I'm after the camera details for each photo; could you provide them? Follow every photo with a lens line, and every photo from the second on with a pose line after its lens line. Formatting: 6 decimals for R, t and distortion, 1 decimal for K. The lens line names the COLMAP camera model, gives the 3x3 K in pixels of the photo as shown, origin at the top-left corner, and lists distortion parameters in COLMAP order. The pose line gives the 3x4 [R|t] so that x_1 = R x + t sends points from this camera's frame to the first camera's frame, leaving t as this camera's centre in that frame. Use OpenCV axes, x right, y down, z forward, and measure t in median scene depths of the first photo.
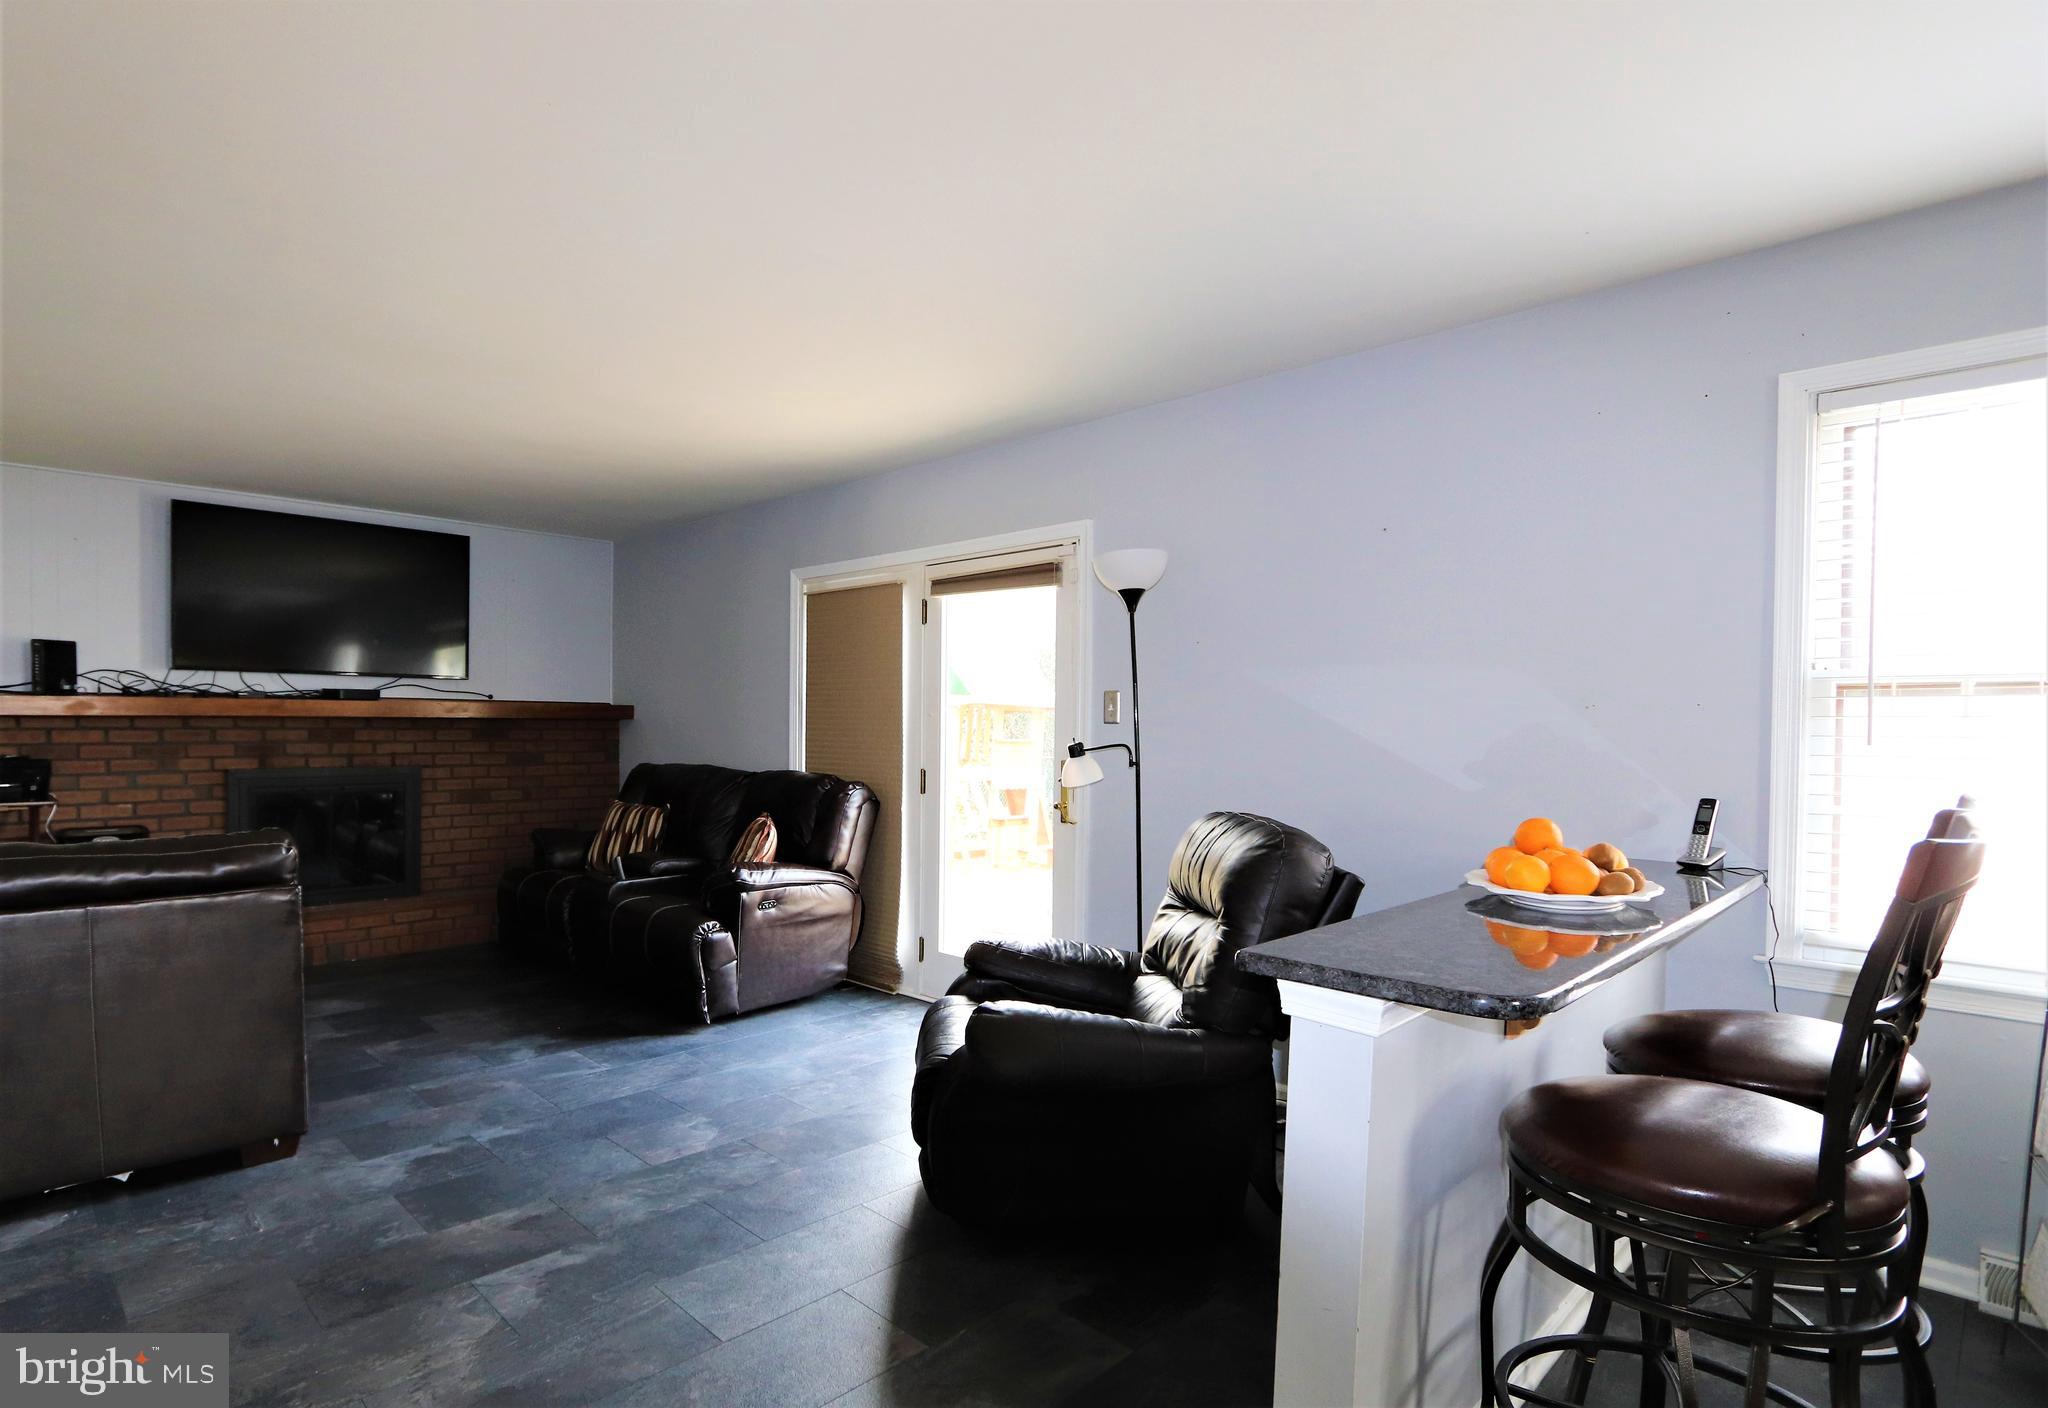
lens RADIAL K [[1059.8, 0, 888.8], [0, 1059.8, 746.4], [0, 0, 1]] dist [-0.001296, -0.001578]
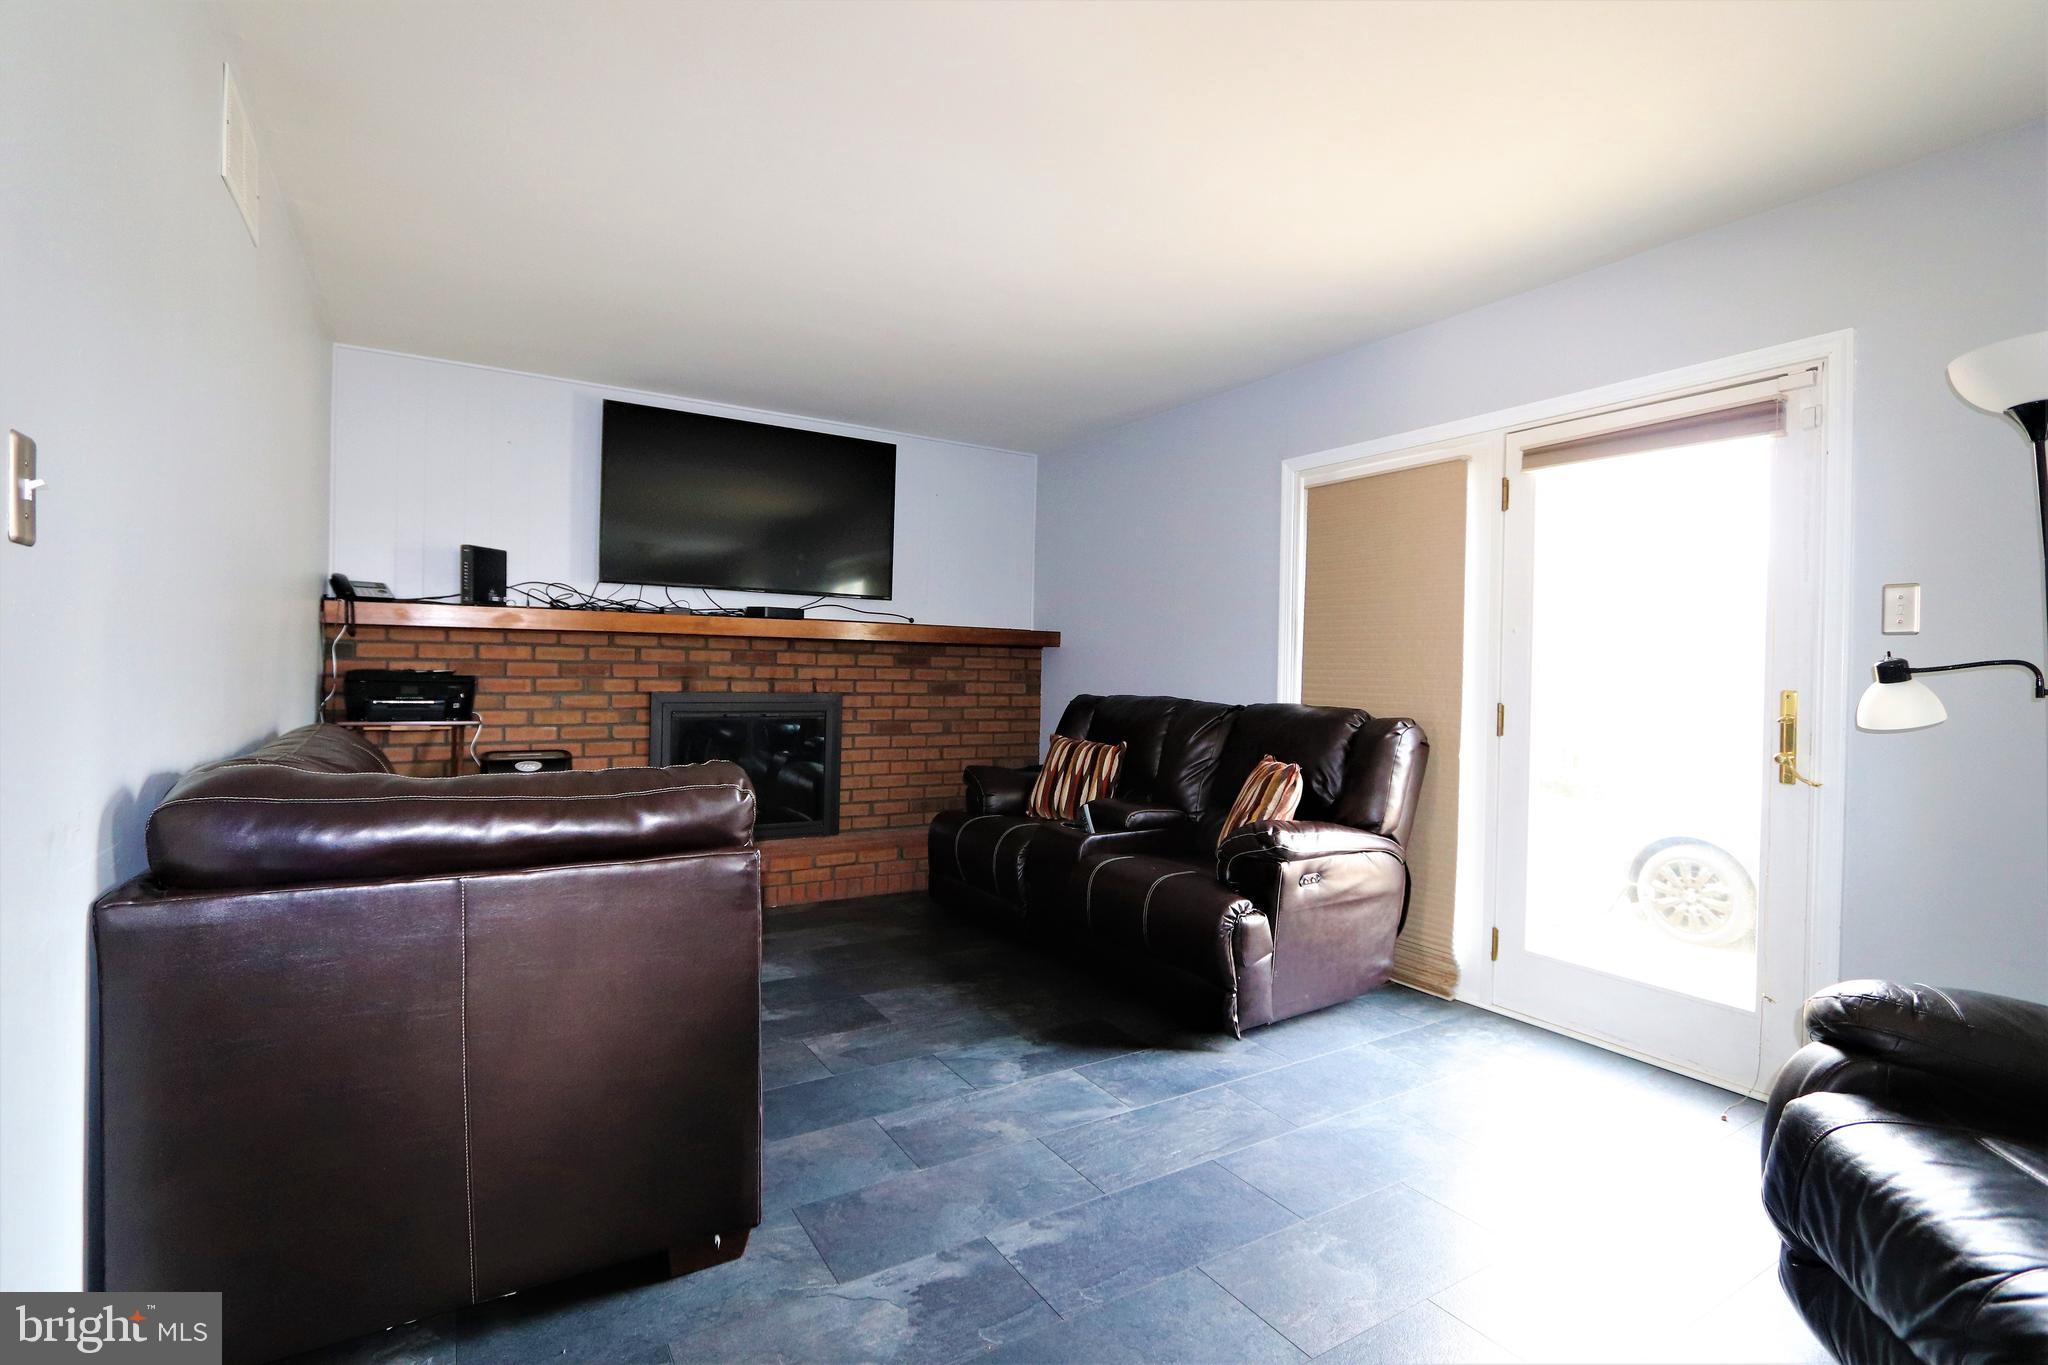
lens RADIAL K [[938.1, 0, 1013.7], [0, 938.1, 673.3], [0, 0, 1]] dist [-0.013058, 0.000356]
pose [[0.983319, 0.012012, -0.181492, -0.185476], [-0.016015, 0.999659, -0.020605, 0.019331], [0.181182, 0.023168, 0.983177, 0.284847]]
